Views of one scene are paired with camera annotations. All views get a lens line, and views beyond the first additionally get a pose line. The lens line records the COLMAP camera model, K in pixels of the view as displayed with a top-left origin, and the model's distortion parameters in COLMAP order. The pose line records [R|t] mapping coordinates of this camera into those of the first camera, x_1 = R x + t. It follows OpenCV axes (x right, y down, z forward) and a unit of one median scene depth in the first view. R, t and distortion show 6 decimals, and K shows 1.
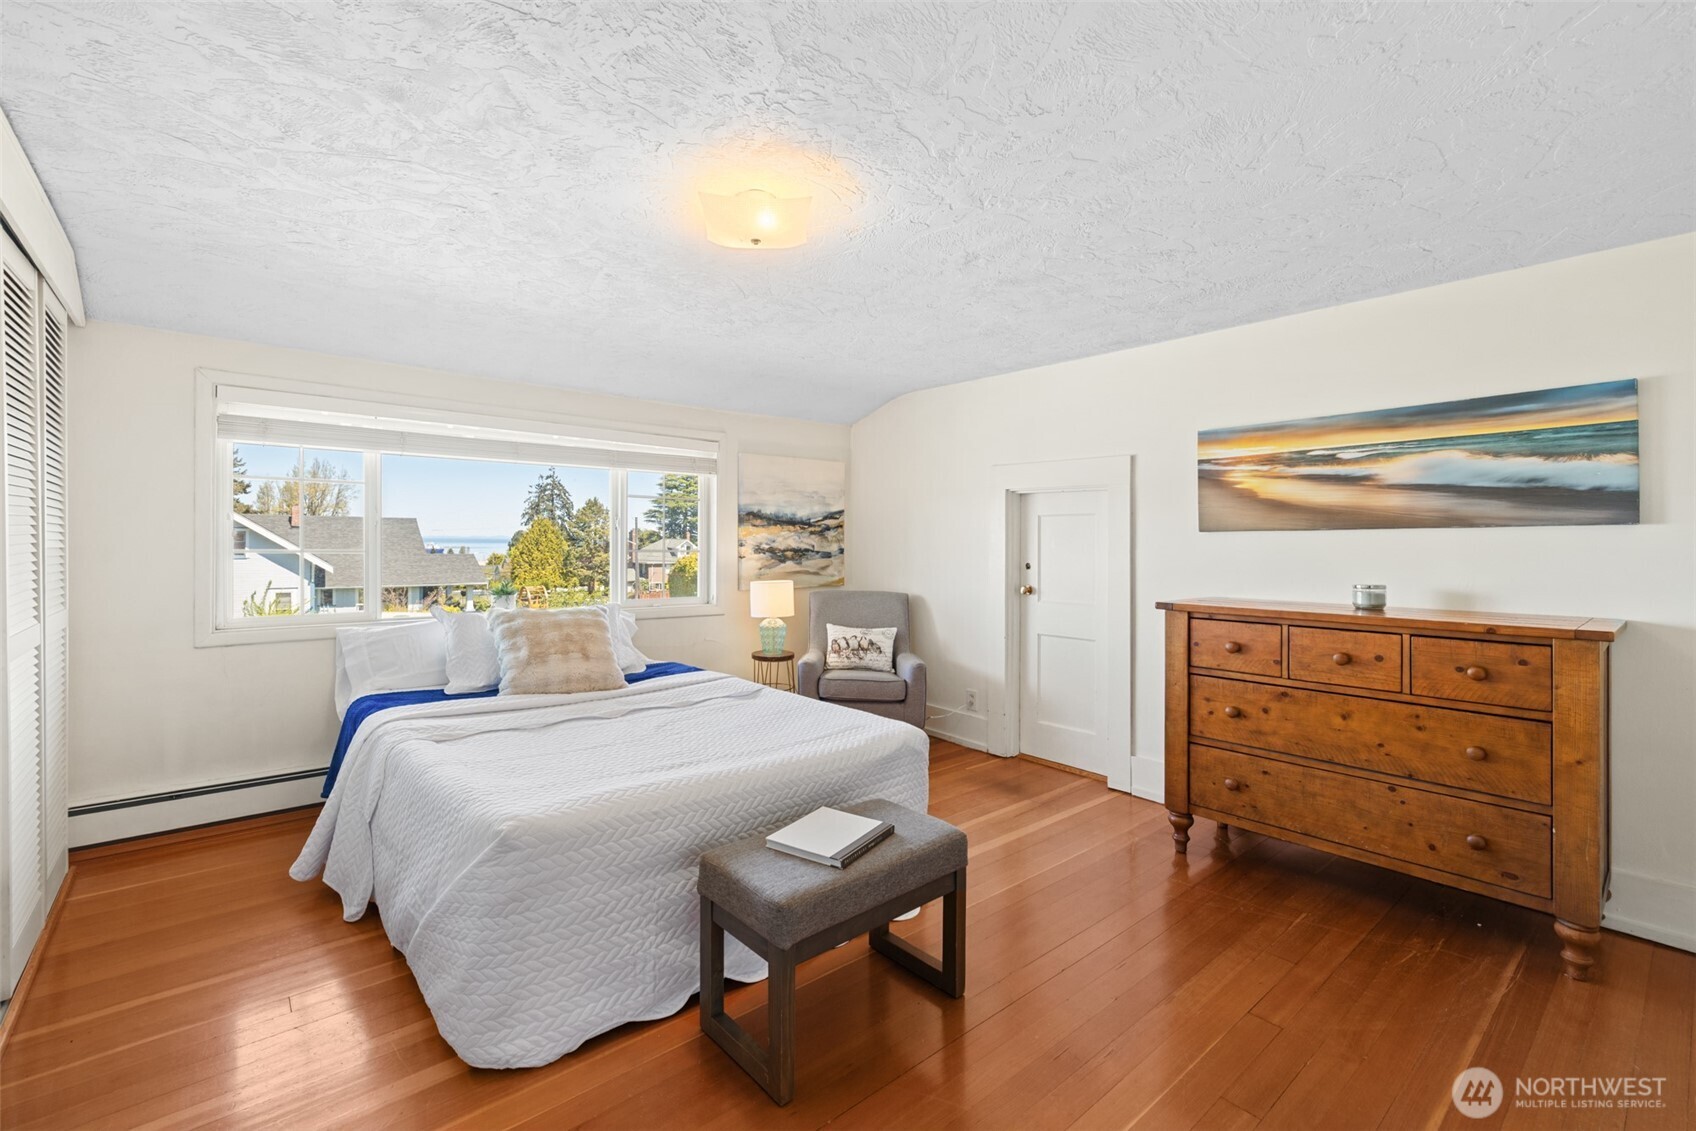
lens RADIAL K [[729.8, 0, 840.6], [0, 729.8, 557.4], [0, 0, 1]] dist [0.009422, -0.000017]
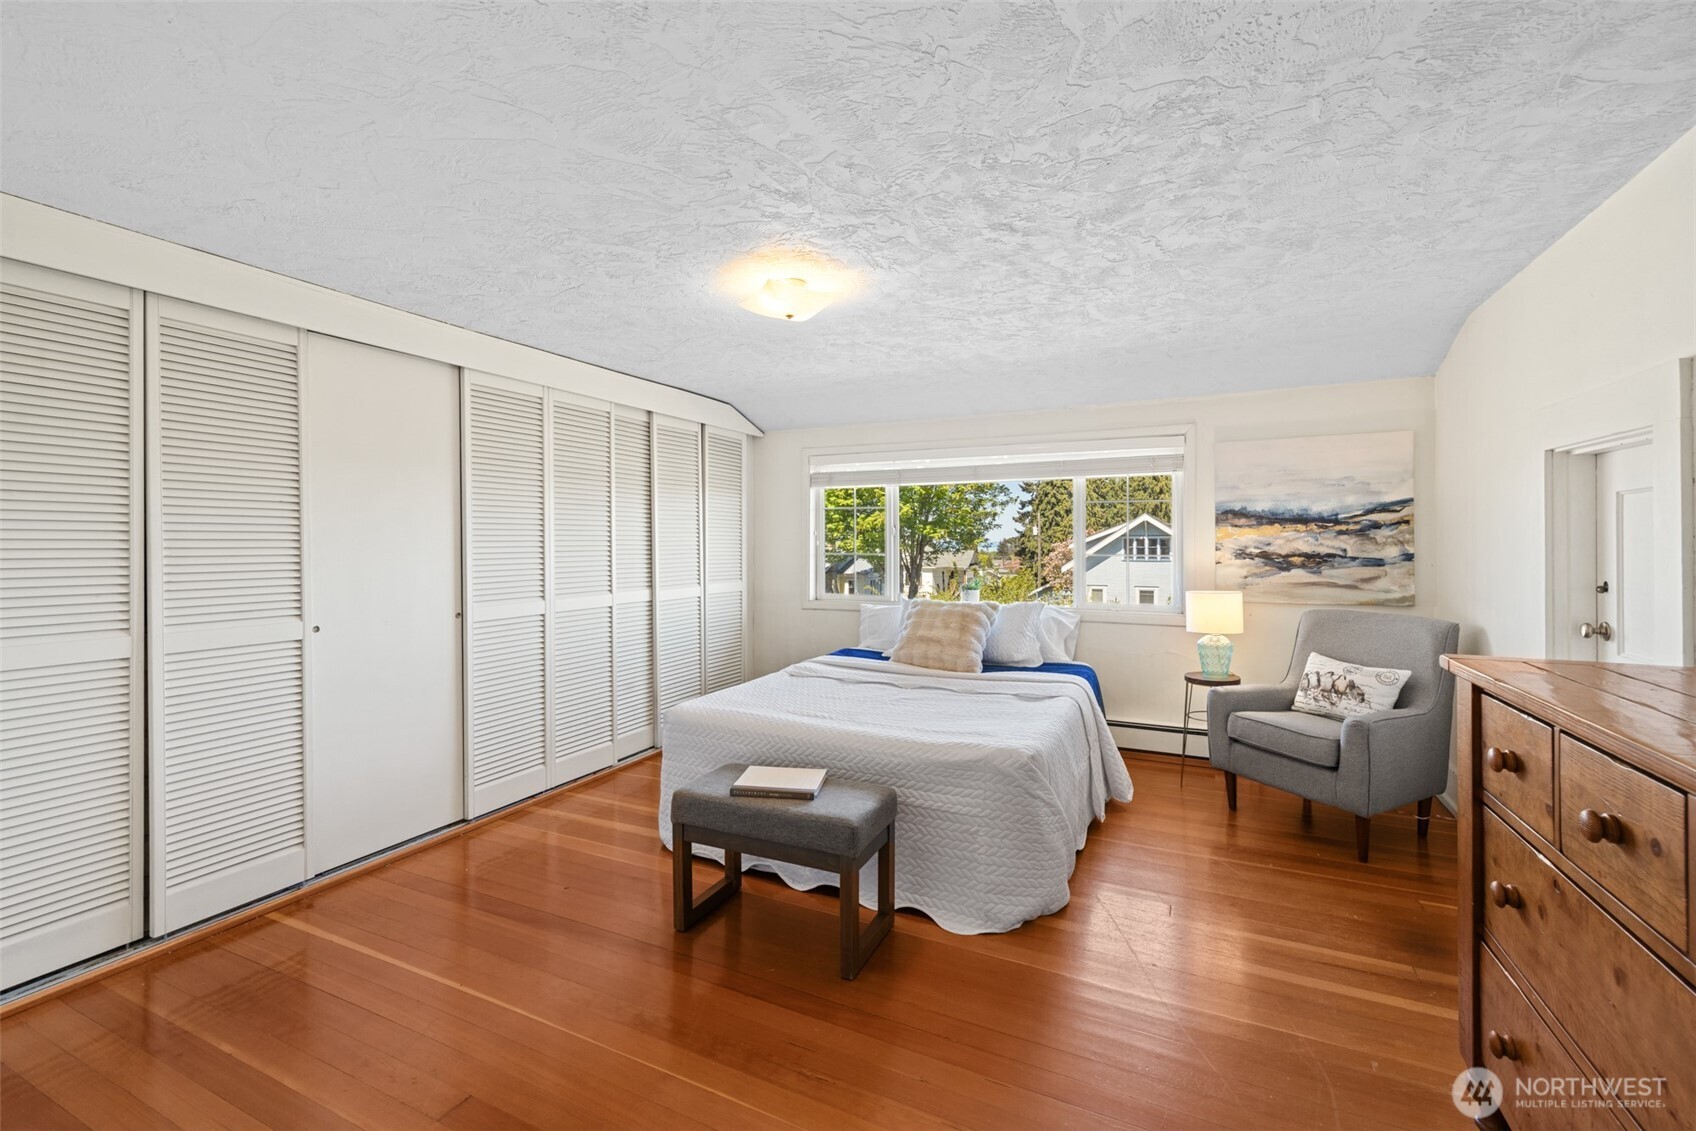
lens RADIAL K [[729.8, 0, 839.1], [0, 729.8, 552.5], [0, 0, 1]] dist [0.009422, -0.000017]
pose [[0.403063, 0.002128, -0.915170, 0.466062], [-0.015255, 0.999874, -0.004394, -0.001911], [0.915045, 0.015732, 0.403044, 0.234101]]
